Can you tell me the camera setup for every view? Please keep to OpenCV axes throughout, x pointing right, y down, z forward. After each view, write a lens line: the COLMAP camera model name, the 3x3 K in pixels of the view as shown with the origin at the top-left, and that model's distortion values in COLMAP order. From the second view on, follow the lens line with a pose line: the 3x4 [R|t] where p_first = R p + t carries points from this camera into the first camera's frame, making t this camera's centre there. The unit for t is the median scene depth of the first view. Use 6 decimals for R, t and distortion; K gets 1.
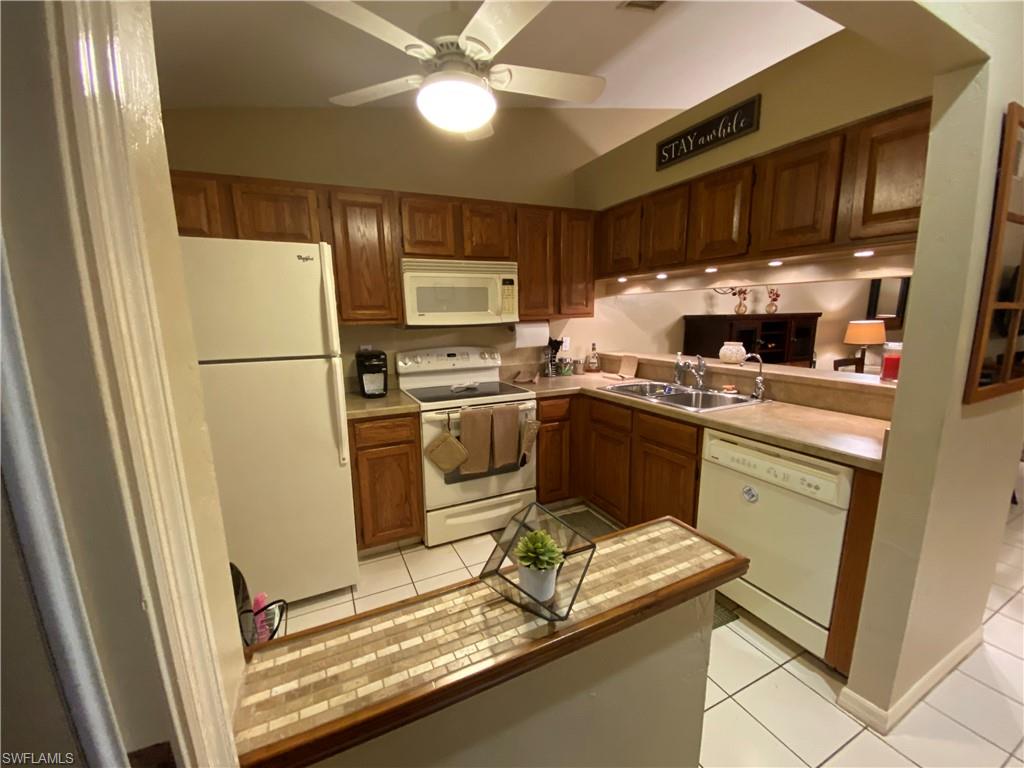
lens RADIAL K [[416.7, 0, 509.3], [0, 416.7, 384.4], [0, 0, 1]] dist [0.003264, -0.000821]
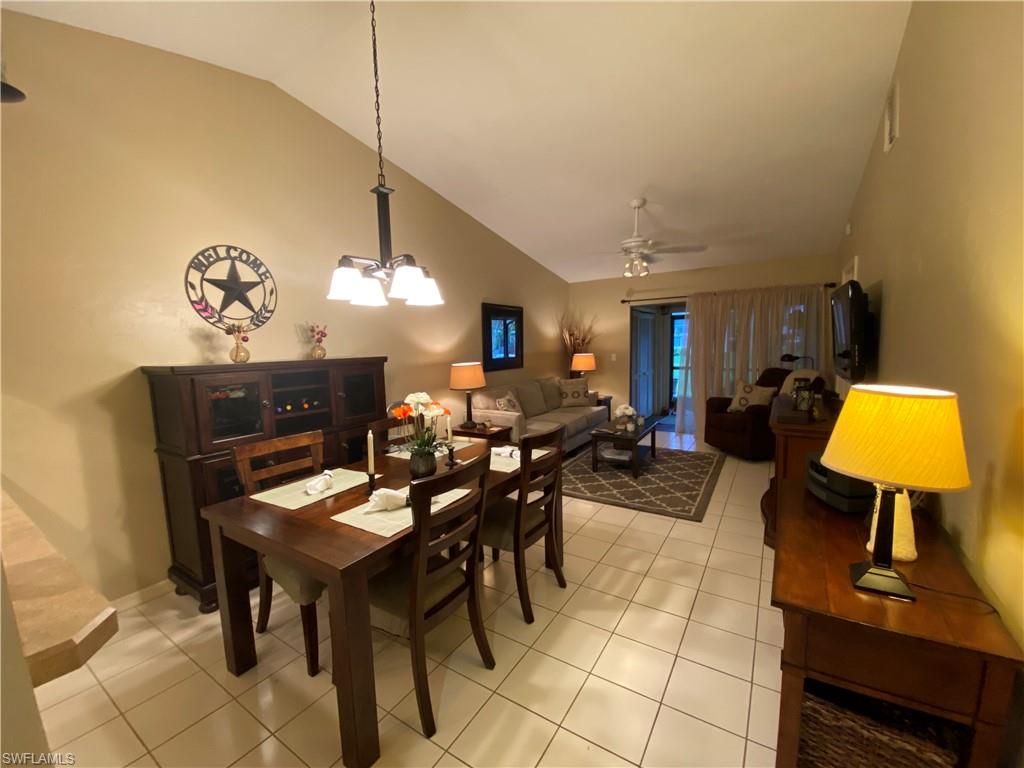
lens RADIAL K [[416.7, 0, 511.4], [0, 416.7, 386.7], [0, 0, 1]] dist [0.003264, -0.000821]
pose [[0.857888, -0.062667, 0.510001, 1.022228], [0.106899, 0.992585, -0.057853, -0.084651], [-0.502594, 0.104150, 0.858226, 0.404159]]
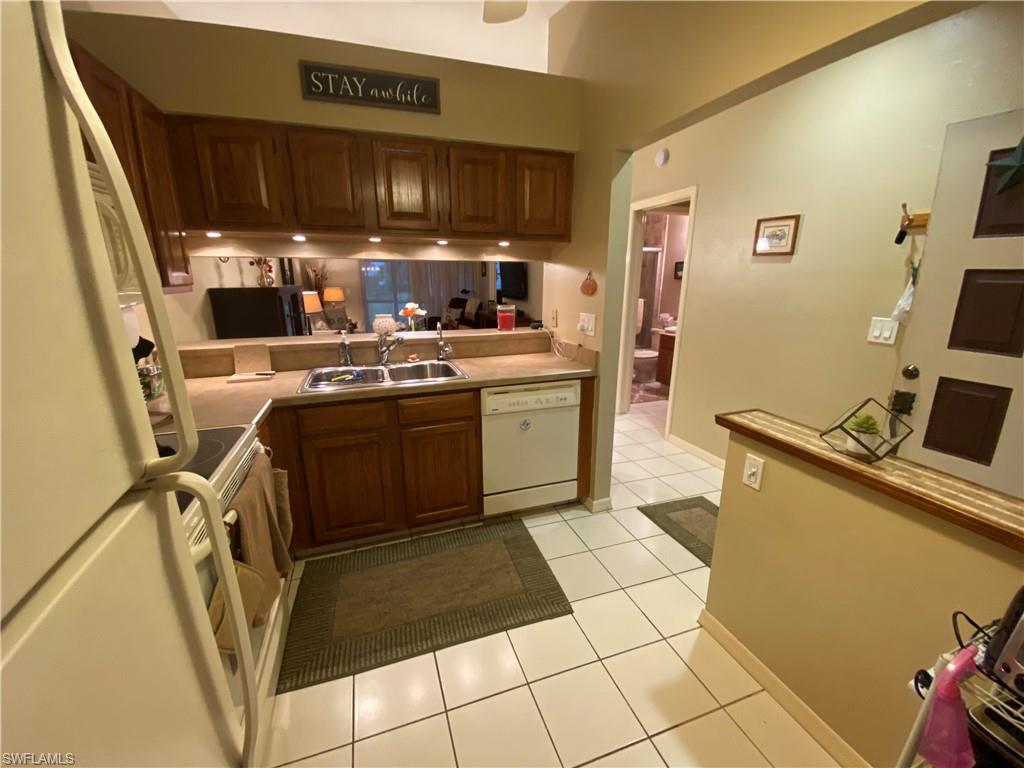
lens RADIAL K [[416.7, 0, 506.0], [0, 416.7, 389.7], [0, 0, 1]] dist [0.003264, -0.000821]
pose [[0.135677, -0.241600, 0.960844, -0.532379], [0.171154, 0.960946, 0.217458, -0.110997], [-0.975857, 0.134949, 0.171730, 0.653065]]
